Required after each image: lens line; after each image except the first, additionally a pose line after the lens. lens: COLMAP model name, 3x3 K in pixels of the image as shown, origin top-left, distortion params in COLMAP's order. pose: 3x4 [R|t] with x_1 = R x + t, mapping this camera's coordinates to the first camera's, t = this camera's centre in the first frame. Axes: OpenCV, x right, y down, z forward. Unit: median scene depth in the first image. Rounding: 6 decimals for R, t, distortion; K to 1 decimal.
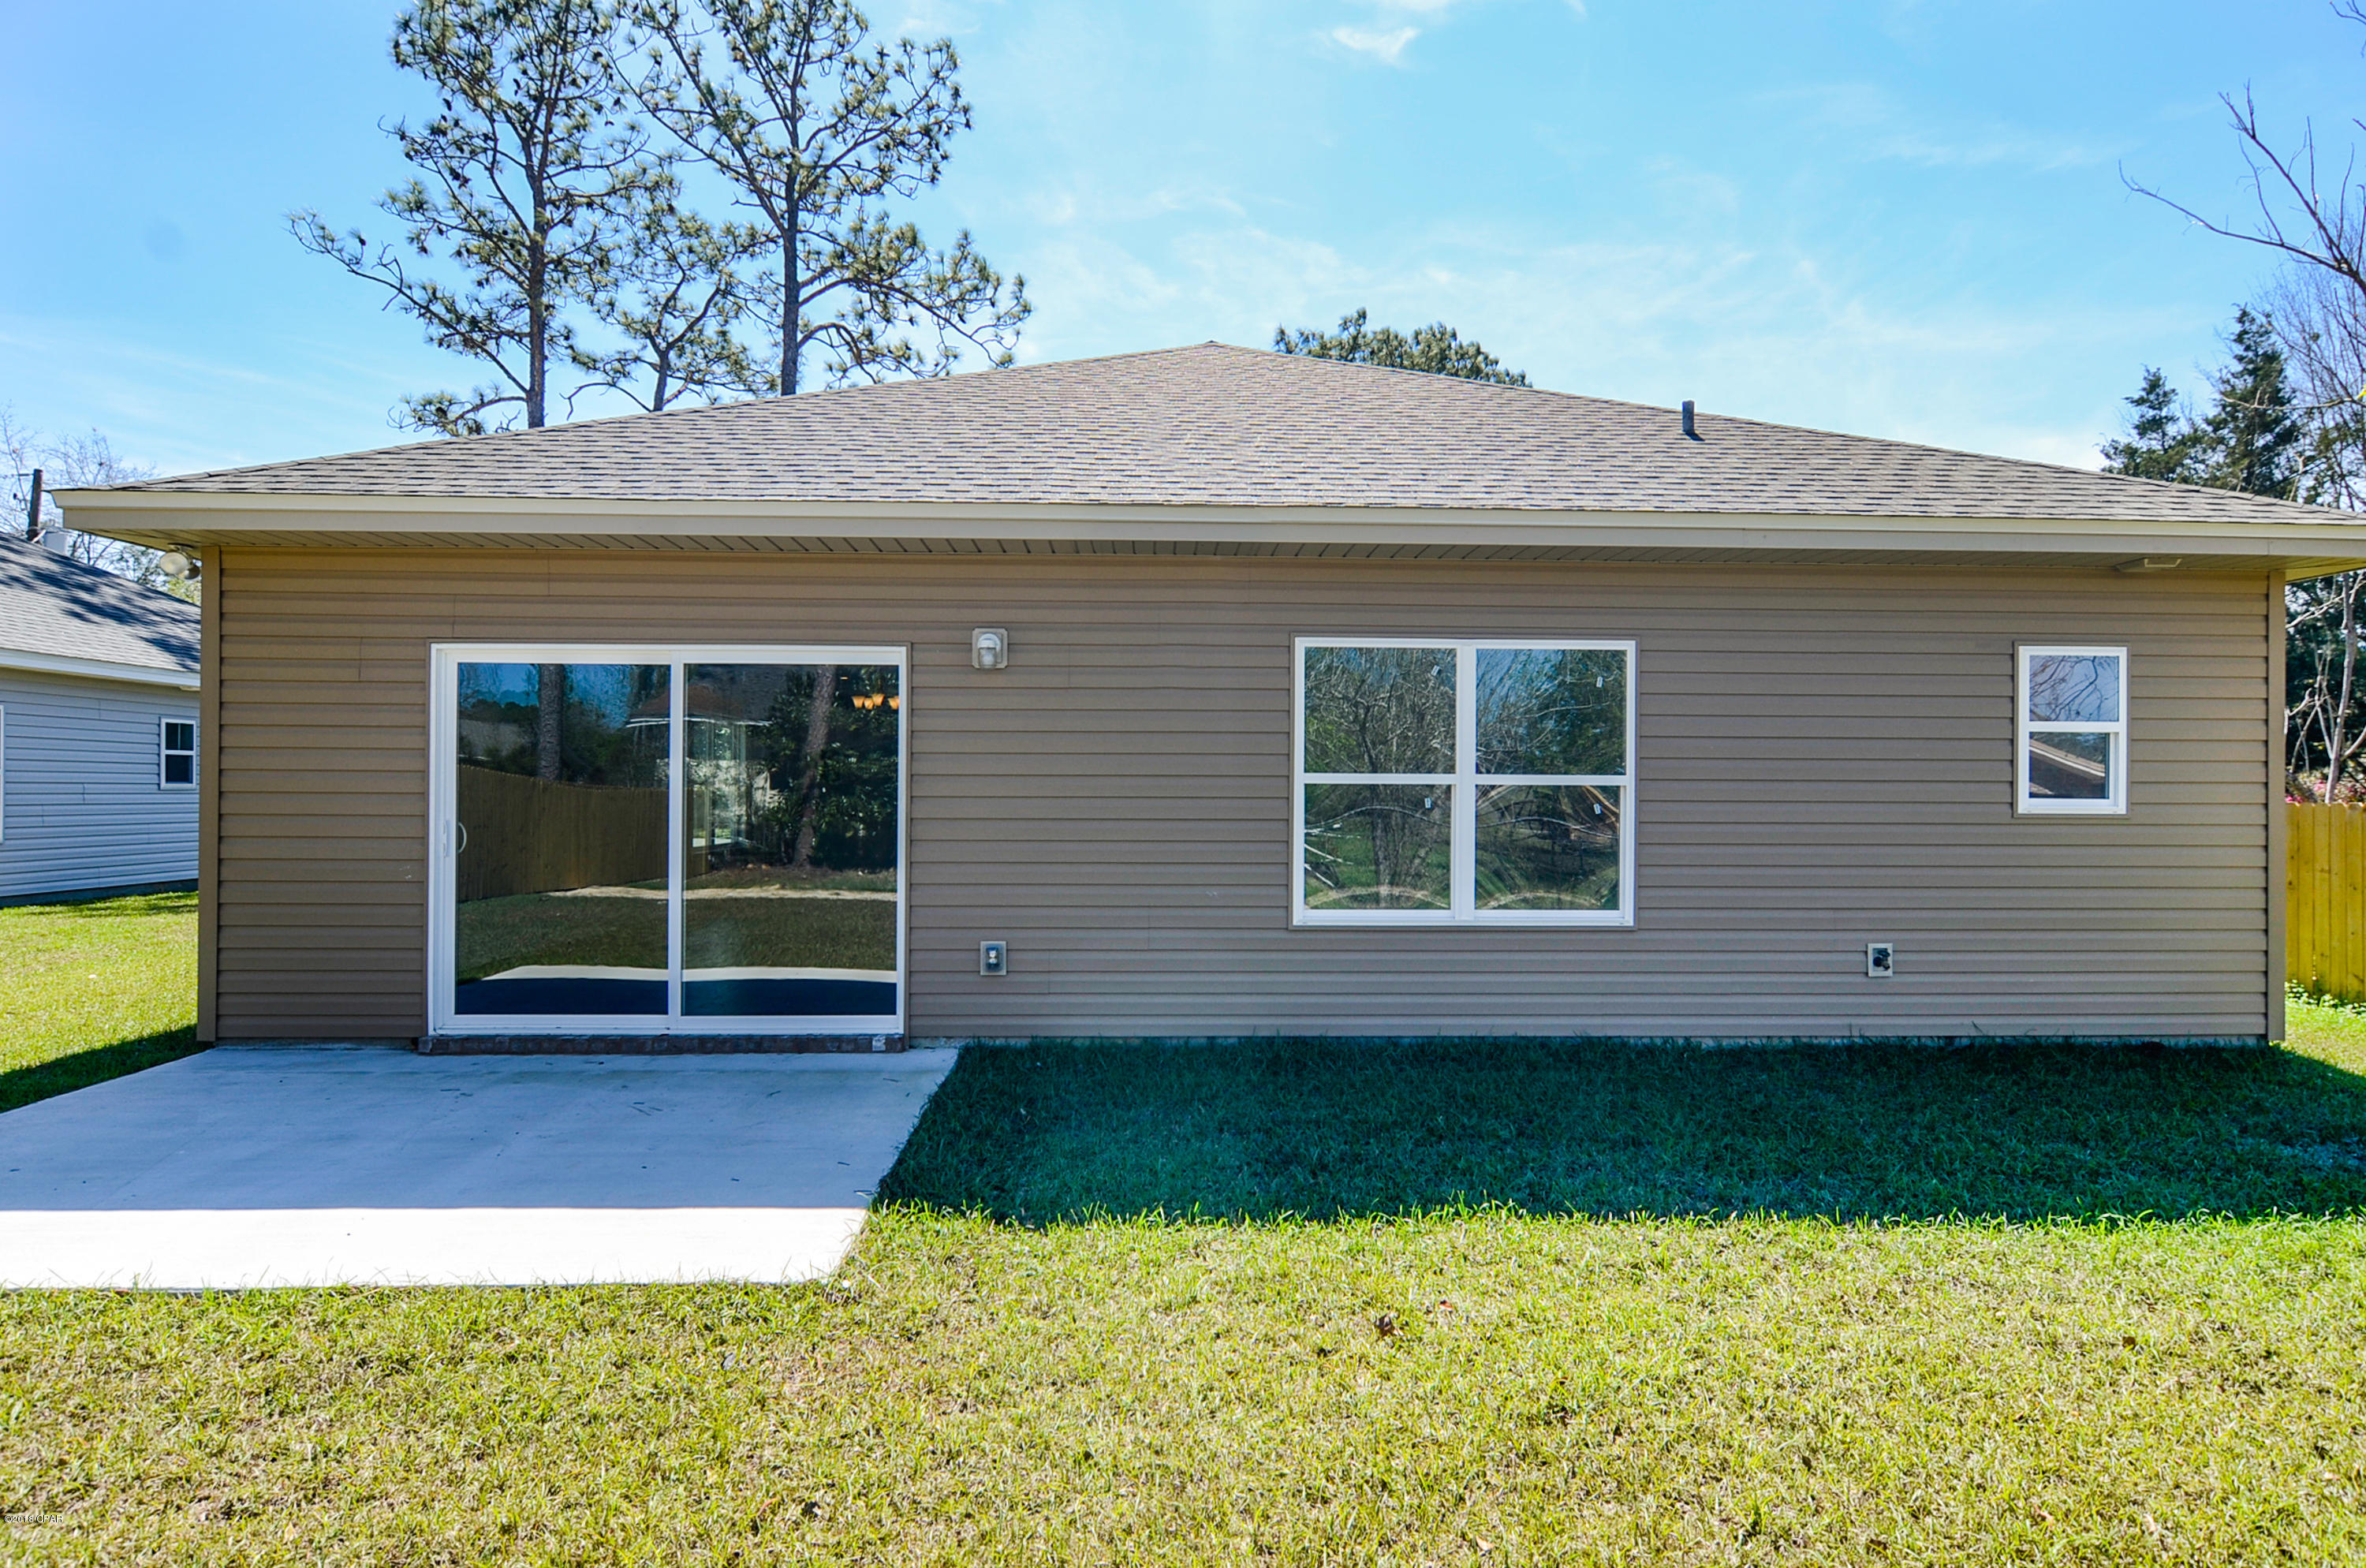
lens RADIAL K [[1229.3, 0, 1183.0], [0, 1229.3, 784.0], [0, 0, 1]] dist [-0.000733, -0.000149]
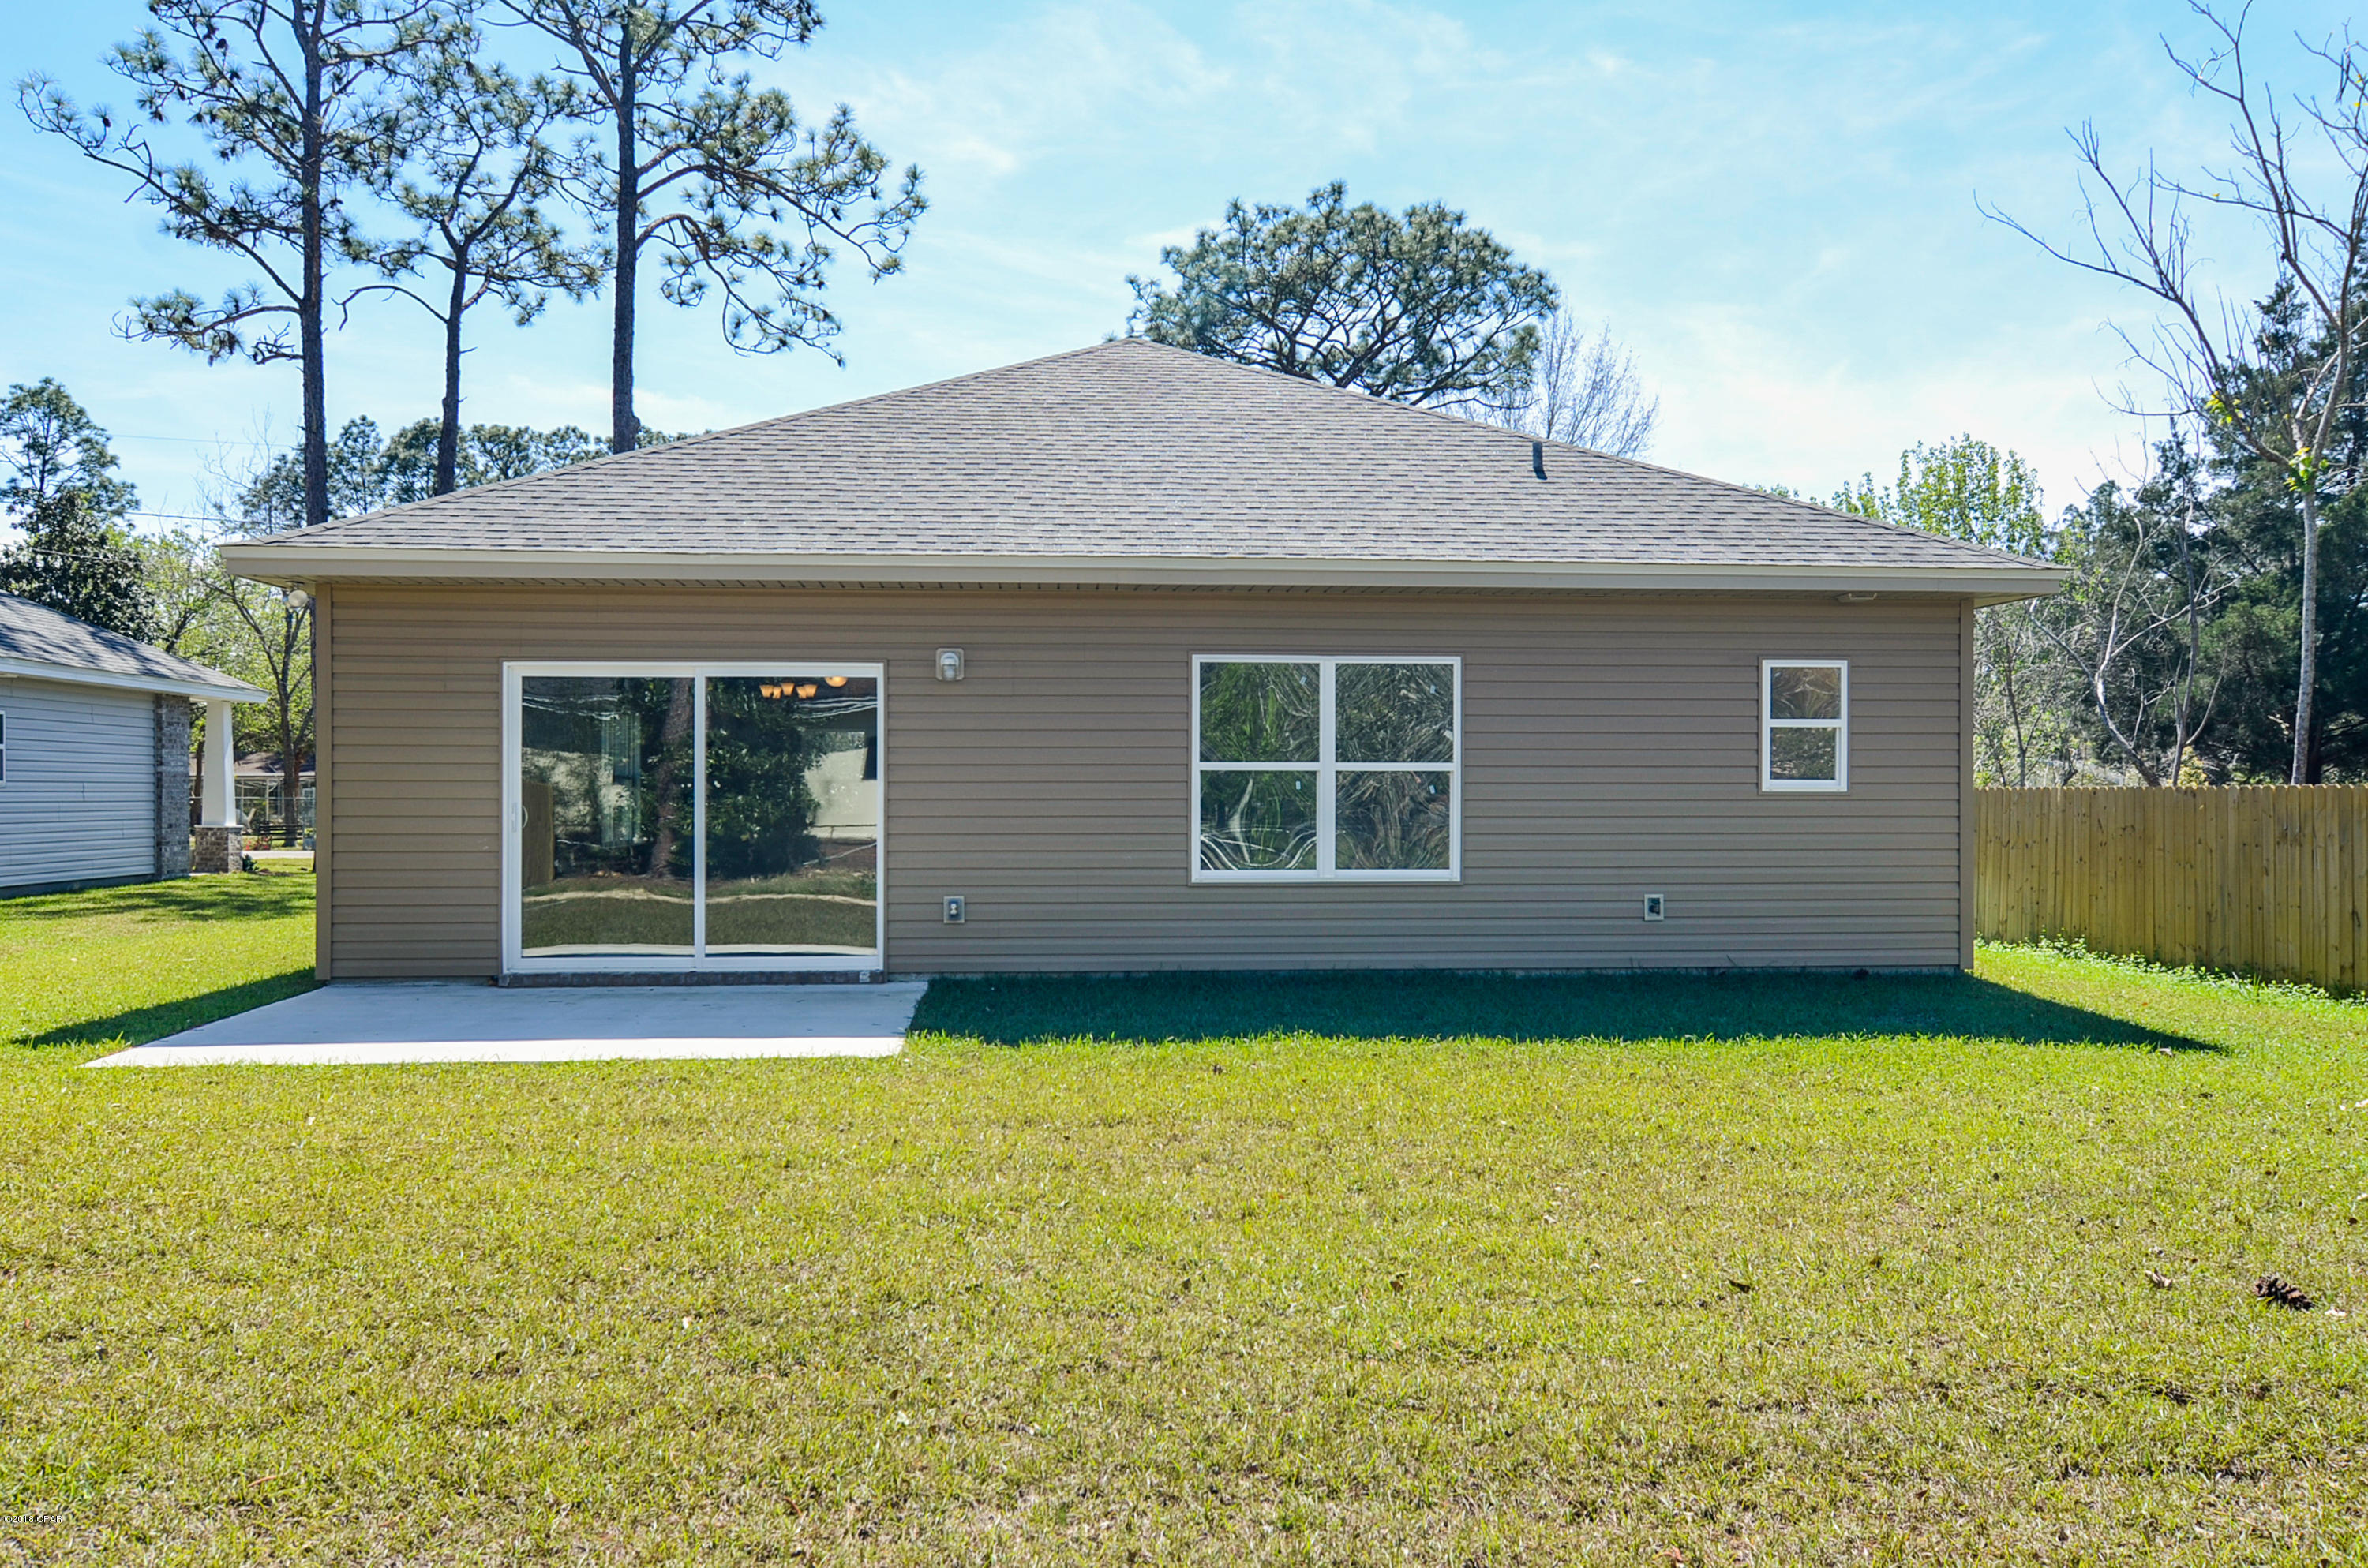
lens RADIAL K [[1697.3, 0, 1186.5], [0, 1697.3, 816.3], [0, 0, 1]] dist [0.006726, 0.003436]
pose [[0.999123, -0.005548, 0.041509, 0.007579], [0.004729, 0.999793, 0.019806, 0.007582], [-0.041610, -0.019593, 0.998942, -0.460633]]
